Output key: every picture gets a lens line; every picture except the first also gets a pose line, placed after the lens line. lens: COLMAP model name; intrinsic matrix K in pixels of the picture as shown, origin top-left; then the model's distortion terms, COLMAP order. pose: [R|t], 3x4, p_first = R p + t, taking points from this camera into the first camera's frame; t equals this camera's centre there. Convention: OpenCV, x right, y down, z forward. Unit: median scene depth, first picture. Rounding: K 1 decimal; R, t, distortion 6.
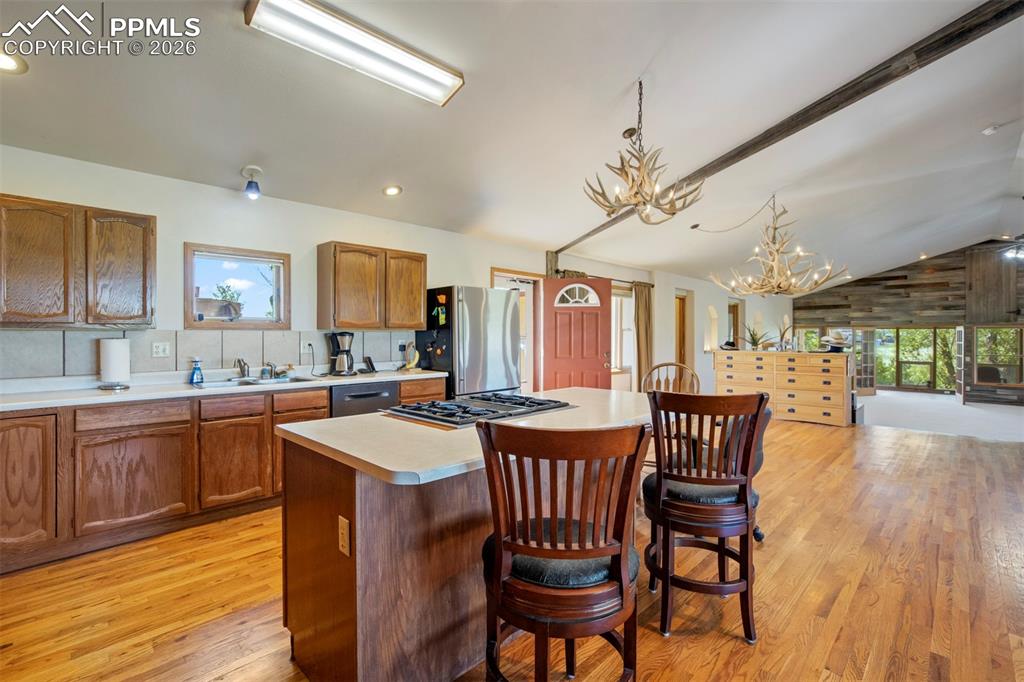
lens RADIAL K [[471.9, 0, 511.3], [0, 471.9, 336.6], [0, 0, 1]] dist [-0.044297, 0.023146]
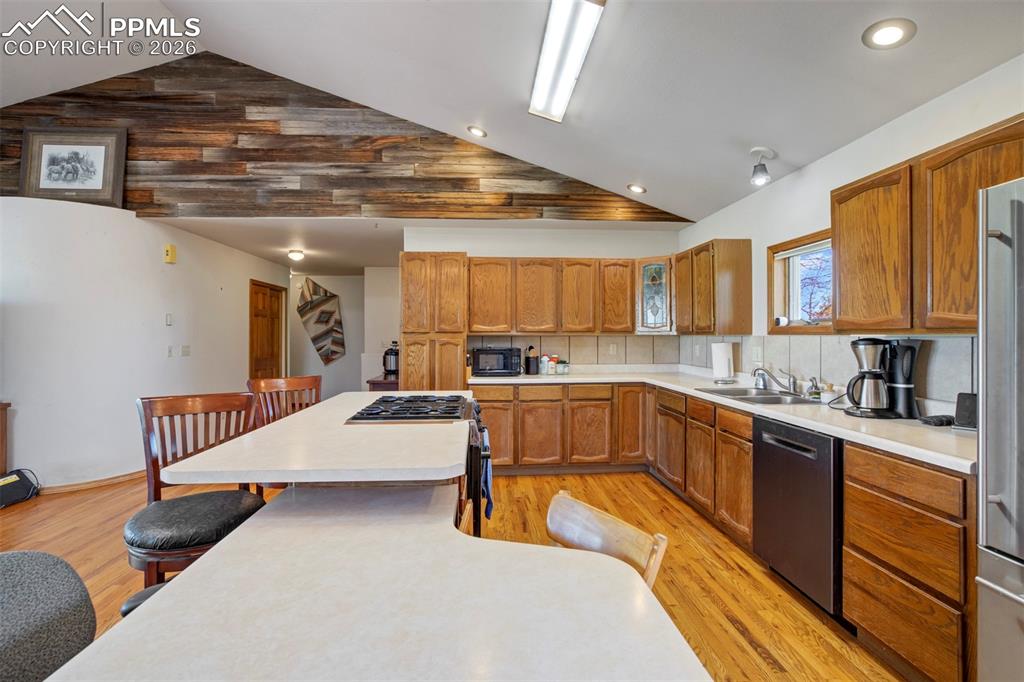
lens RADIAL K [[471.9, 0, 511.3], [0, 471.9, 336.6], [0, 0, 1]] dist [-0.044297, 0.023146]
pose [[-0.662563, 0.004237, -0.748994, 0.115365], [-0.001133, 0.999977, 0.006658, -0.004825], [0.749005, 0.005260, -0.662543, 0.352764]]
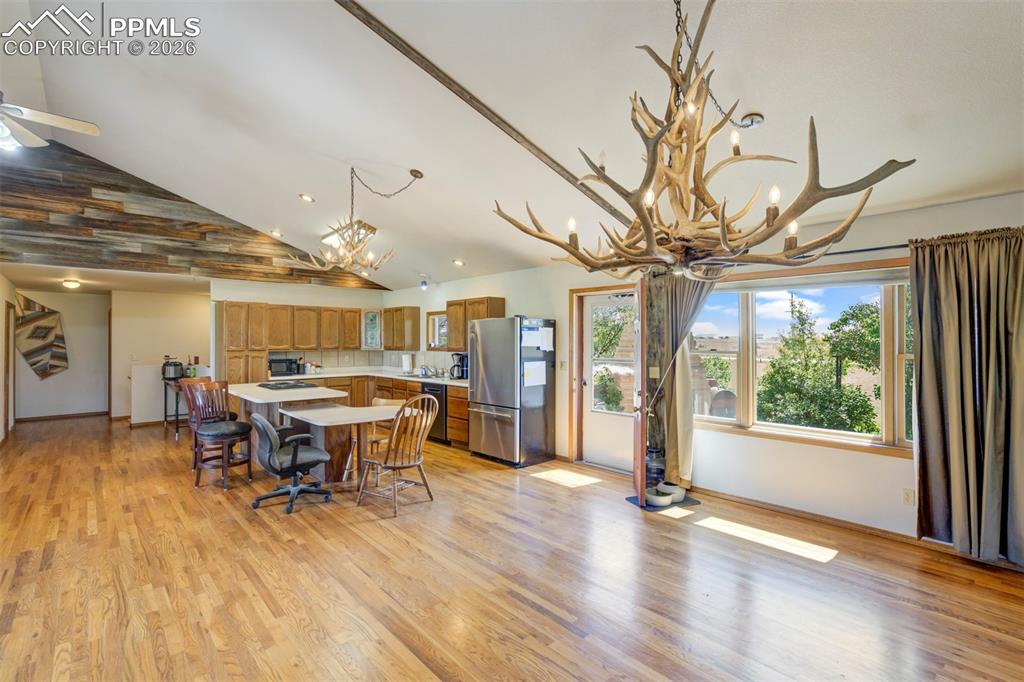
lens RADIAL K [[471.9, 0, 511.3], [0, 471.9, 336.6], [0, 0, 1]] dist [-0.044297, 0.023146]
pose [[-0.050208, -0.010401, -0.998685, 0.447616], [-0.002884, 0.999943, -0.010269, -0.017485], [0.998735, 0.002365, -0.050235, 0.431992]]
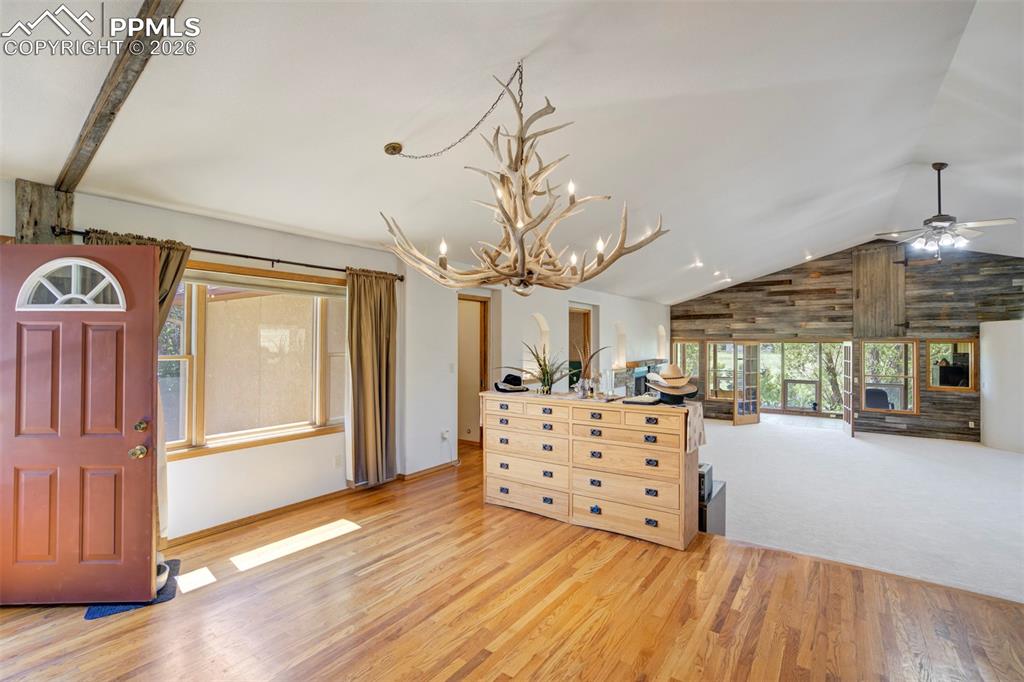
lens RADIAL K [[471.9, 0, 511.3], [0, 471.9, 336.6], [0, 0, 1]] dist [-0.044297, 0.023146]
pose [[0.986768, 0.003514, 0.162100, 0.233468], [-0.001392, 0.999912, -0.013202, -0.018780], [-0.162132, 0.012802, 0.986686, 0.269233]]
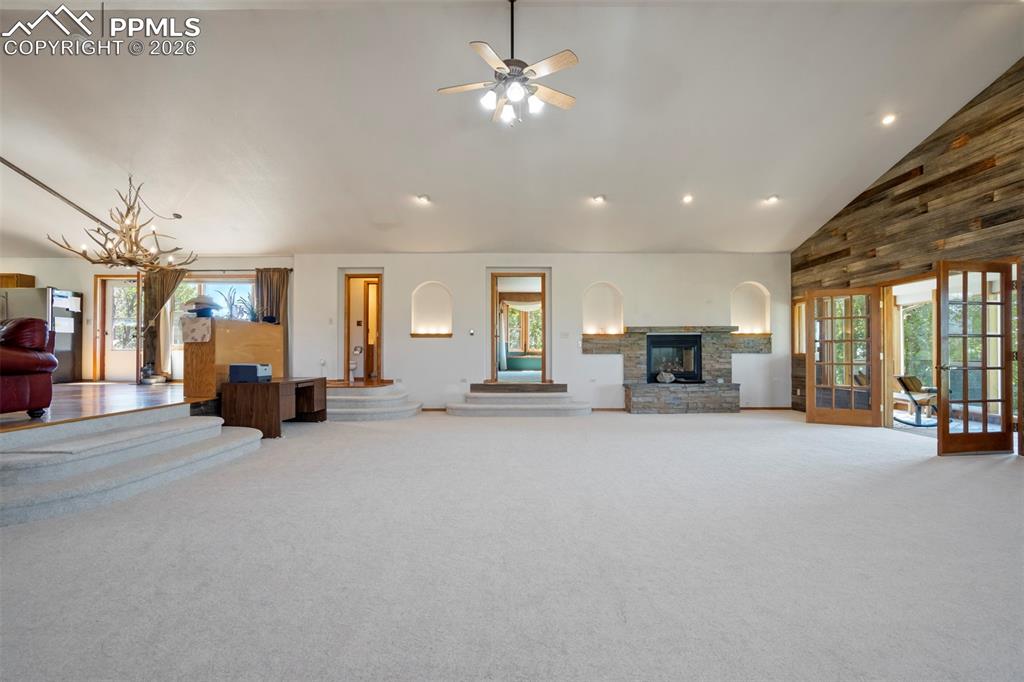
lens RADIAL K [[470.2, 0, 512.5], [0, 470.2, 344.5], [0, 0, 1]] dist [-0.044285, 0.022408]
pose [[0.699814, -0.016101, -0.714143, 0.960710], [-0.000271, 0.999740, -0.022806, 0.057444], [0.714325, 0.016153, 0.699628, 0.429978]]
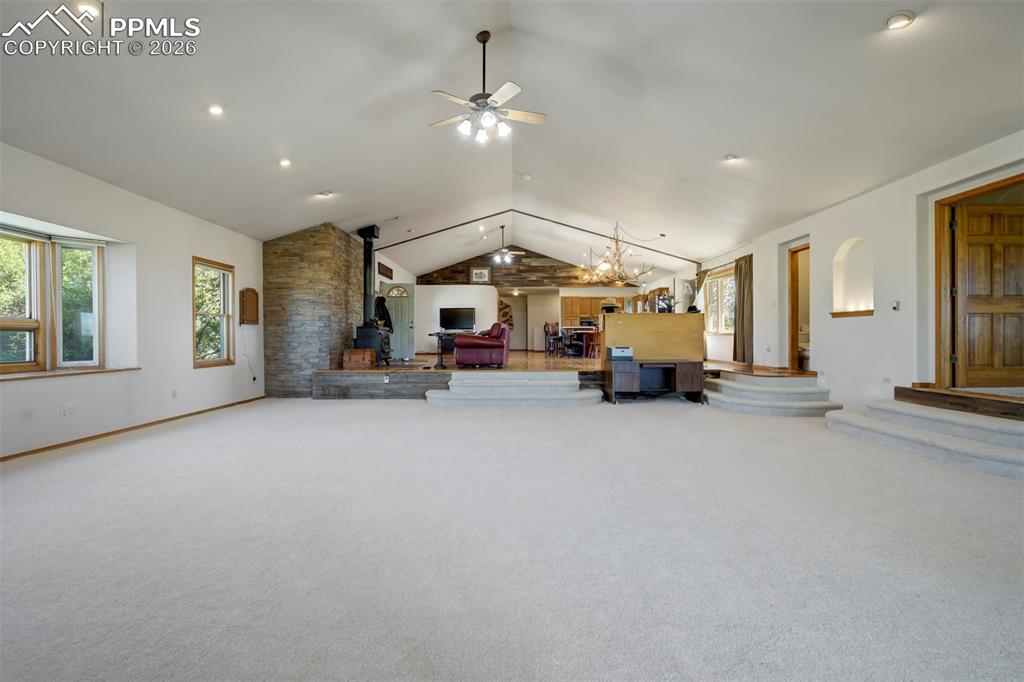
lens RADIAL K [[471.9, 0, 511.3], [0, 471.9, 336.6], [0, 0, 1]] dist [-0.044297, 0.023146]
pose [[-0.715845, -0.000959, -0.698258, 0.985670], [-0.001880, 0.999998, 0.000555, 0.052886], [0.698256, 0.001710, -0.715846, 0.947555]]
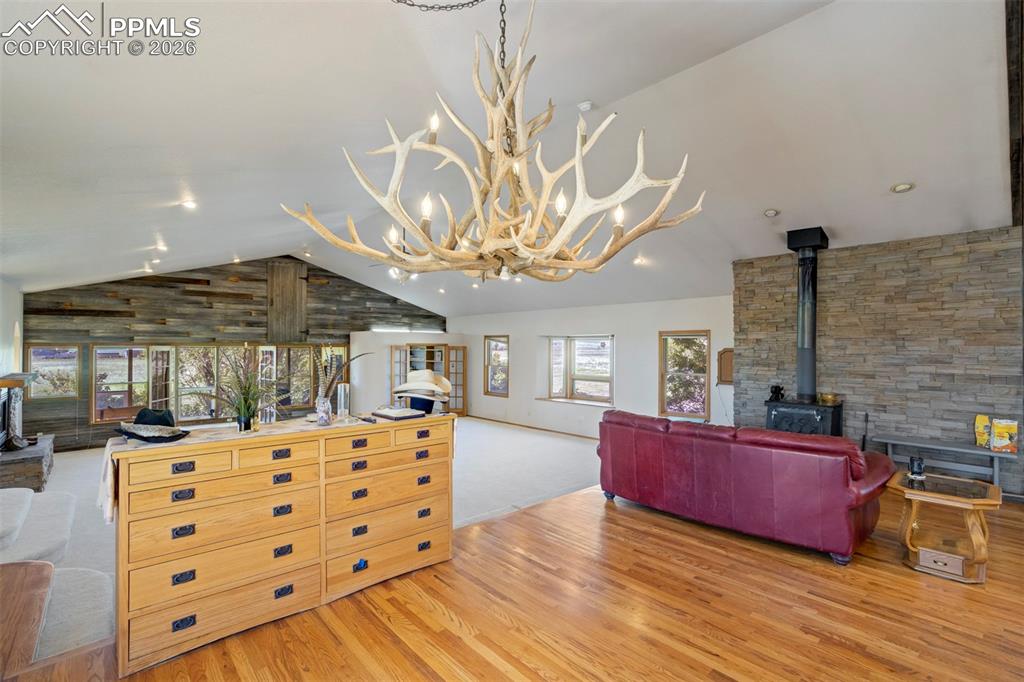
lens RADIAL K [[470.2, 0, 512.5], [0, 470.2, 344.5], [0, 0, 1]] dist [-0.044285, 0.022408]
pose [[0.064145, 0.004938, 0.997928, 0.112555], [0.003304, 0.999981, -0.005161, -0.018950], [-0.997935, 0.003629, 0.064128, 0.469248]]
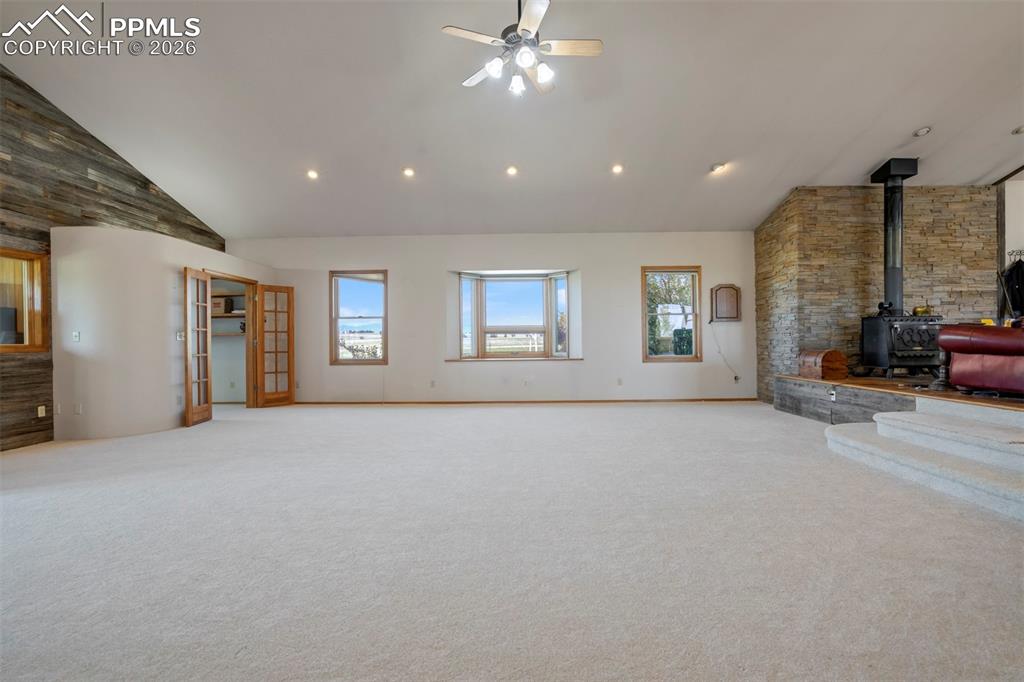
lens RADIAL K [[470.2, 0, 512.5], [0, 470.2, 344.5], [0, 0, 1]] dist [-0.044285, 0.022408]
pose [[-0.682057, 0.000072, 0.731299, 0.514599], [0.014421, 0.999807, 0.013351, 0.055190], [-0.731157, 0.019653, -0.681926, 0.868664]]
